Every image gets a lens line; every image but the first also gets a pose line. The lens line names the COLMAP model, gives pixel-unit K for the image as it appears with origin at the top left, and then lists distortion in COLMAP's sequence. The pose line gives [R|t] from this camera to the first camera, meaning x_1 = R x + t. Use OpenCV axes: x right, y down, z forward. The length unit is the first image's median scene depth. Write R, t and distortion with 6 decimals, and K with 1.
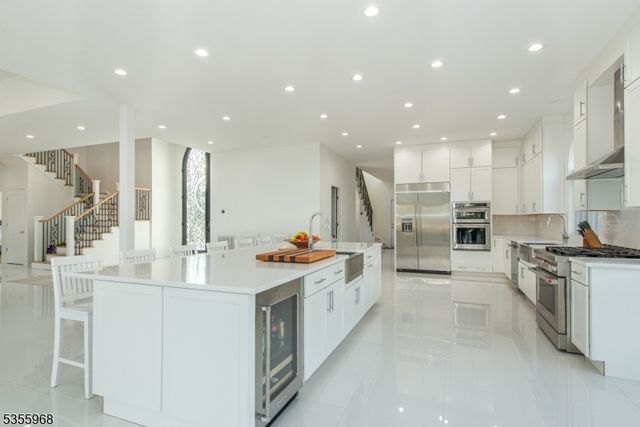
lens RADIAL K [[307.2, 0, 323.5], [0, 307.2, 215.3], [0, 0, 1]] dist [0.000371, -0.000258]
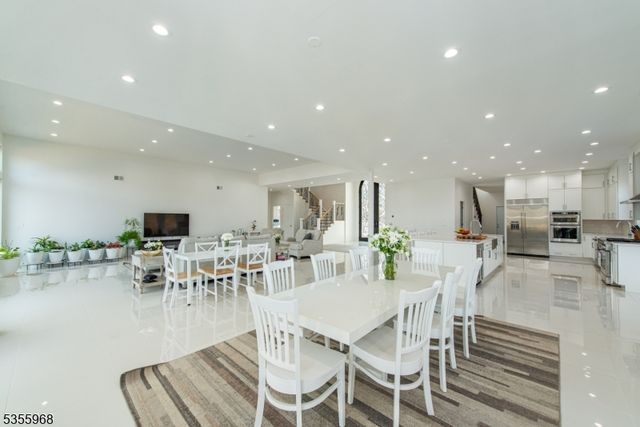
lens RADIAL K [[252.6, 0, 321.5], [0, 252.6, 212.5], [0, 0, 1]] dist [-0.001282, -0.000138]
pose [[0.937257, -0.001957, -0.348635, -0.218074], [-0.000408, 0.999977, -0.006710, -0.026309], [0.348640, 0.006432, 0.937235, -0.596878]]
